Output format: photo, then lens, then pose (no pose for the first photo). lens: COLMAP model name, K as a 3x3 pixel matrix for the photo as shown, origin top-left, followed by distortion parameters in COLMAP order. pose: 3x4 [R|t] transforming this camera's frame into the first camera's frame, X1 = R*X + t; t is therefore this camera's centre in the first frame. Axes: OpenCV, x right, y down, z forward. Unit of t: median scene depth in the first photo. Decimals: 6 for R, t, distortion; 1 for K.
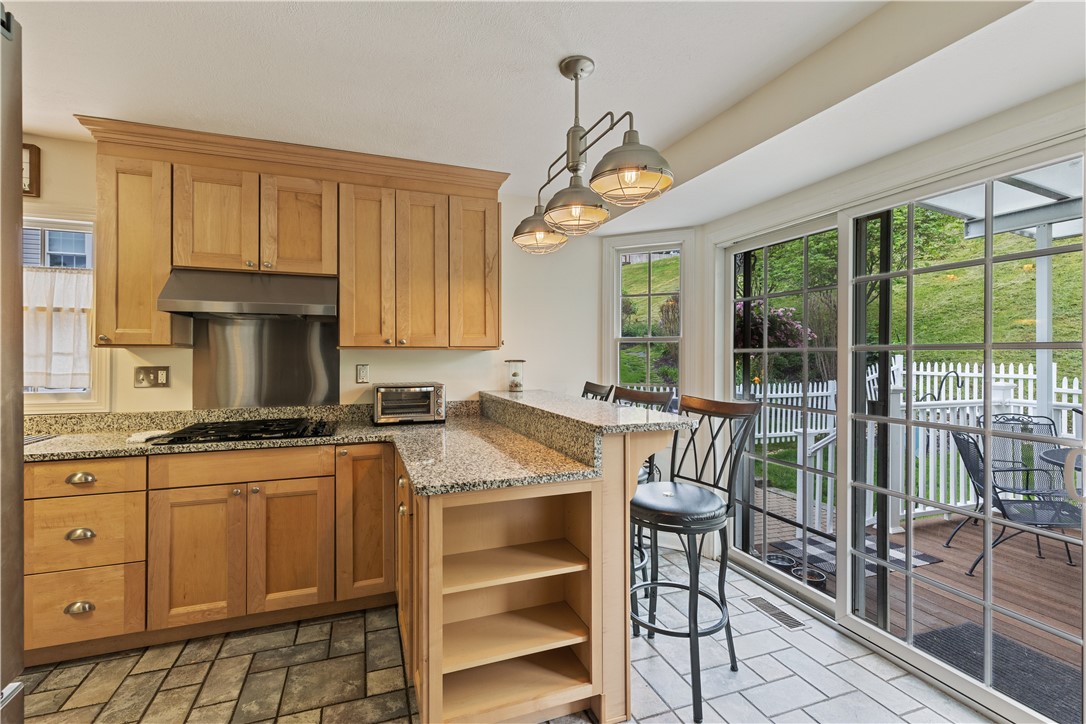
lens RADIAL K [[490.6, 0, 539.4], [0, 490.6, 351.9], [0, 0, 1]] dist [0.006002, -0.000314]
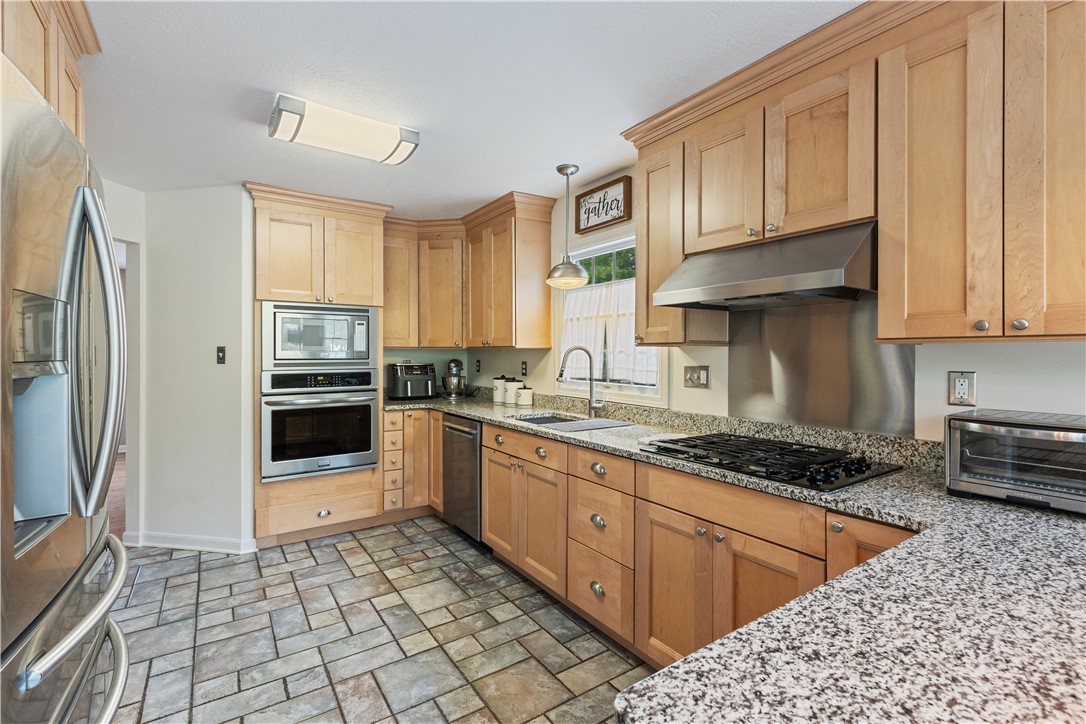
lens RADIAL K [[490.6, 0, 539.4], [0, 490.6, 351.9], [0, 0, 1]] dist [0.006002, -0.000314]
pose [[0.237403, -0.003302, -0.971406, 0.067812], [0.004467, 0.999987, -0.002307, 0.004189], [0.971401, -0.003792, 0.237415, 0.530774]]
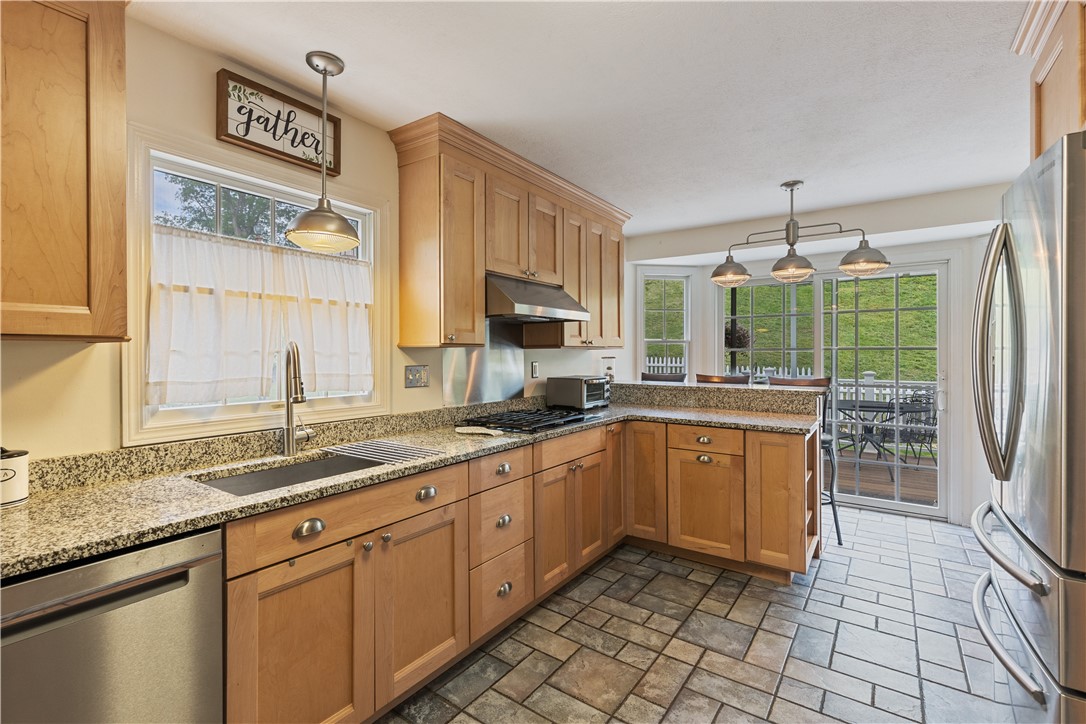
lens RADIAL K [[487.8, 0, 541.0], [0, 487.8, 350.0], [0, 0, 1]] dist [0.006141, -0.000694]
pose [[0.825767, 0.000368, 0.564011, -1.246069], [-0.000445, 1.000000, 0.000000, -0.001666], [-0.564011, -0.000251, 0.825767, 0.065148]]
